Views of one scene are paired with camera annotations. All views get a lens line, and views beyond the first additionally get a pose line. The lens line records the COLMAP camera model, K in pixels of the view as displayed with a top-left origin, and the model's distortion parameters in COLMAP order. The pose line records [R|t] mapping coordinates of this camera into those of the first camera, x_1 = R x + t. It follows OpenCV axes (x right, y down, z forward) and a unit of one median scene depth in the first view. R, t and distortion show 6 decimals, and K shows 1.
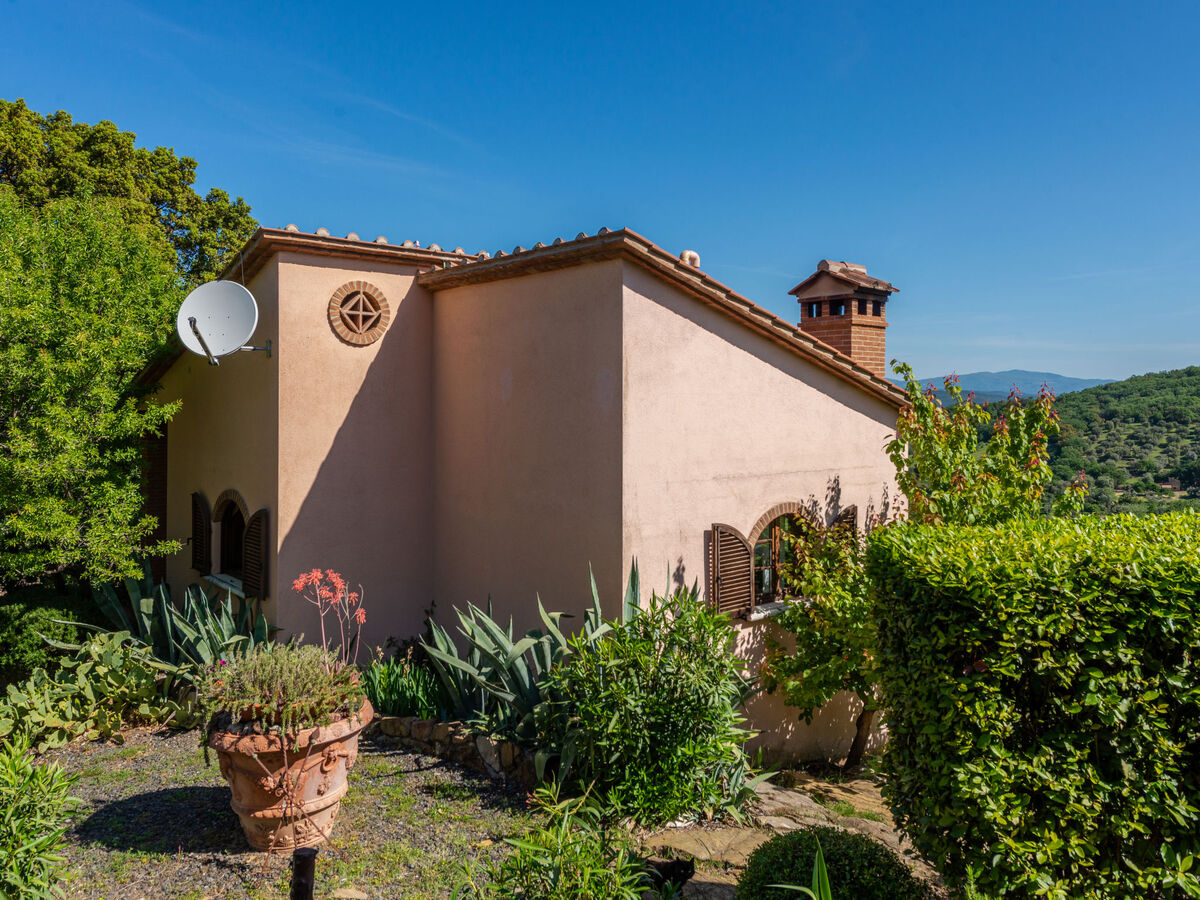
lens RADIAL K [[894.4, 0, 601.1], [0, 894.4, 394.4], [0, 0, 1]] dist [0.019353, -0.031562]
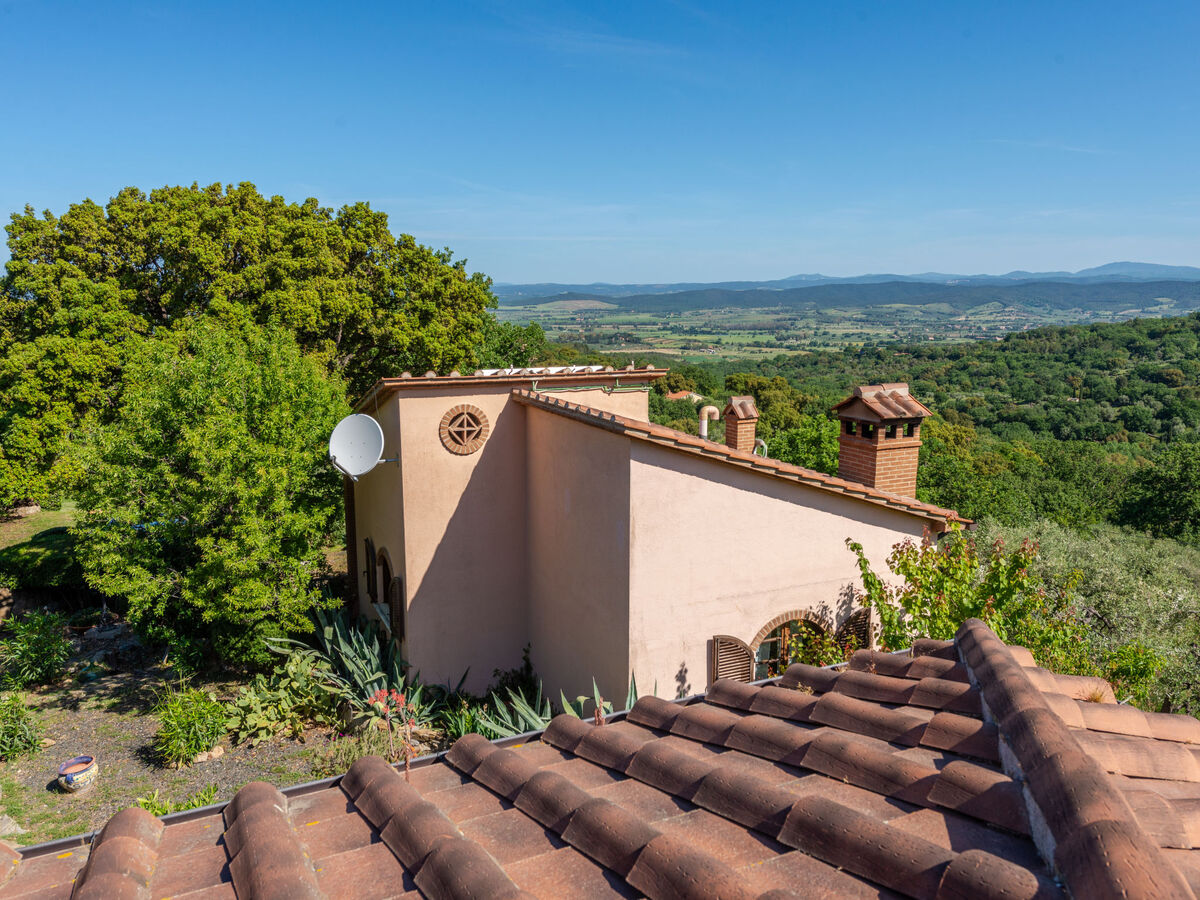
lens RADIAL K [[878.8, 0, 600.0], [0, 878.8, 450.0], [0, 0, 1]] dist [0.005517, -0.000567]
pose [[0.963649, 0.045092, -0.263341, 0.250604], [0.002496, 0.984093, 0.177638, -0.289779], [0.267162, -0.171838, 0.948207, -0.136734]]
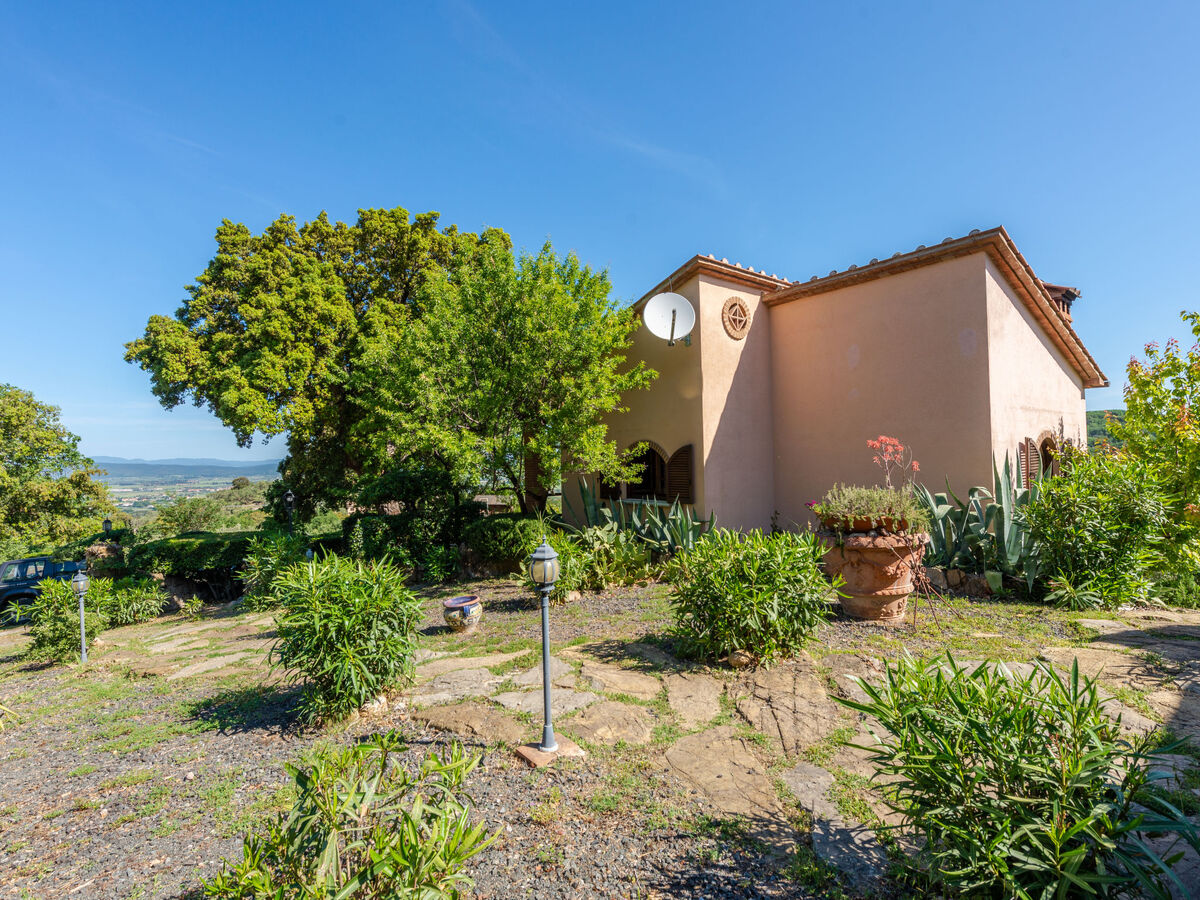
lens RADIAL K [[575.1, 0, 597.4], [0, 575.1, 450.6], [0, 0, 1]] dist [0.001331, -0.001321]
pose [[0.998357, -0.026085, -0.051027, -0.473422], [0.025952, 0.999658, -0.003267, 0.134390], [0.051094, 0.001937, 0.998692, 0.017046]]
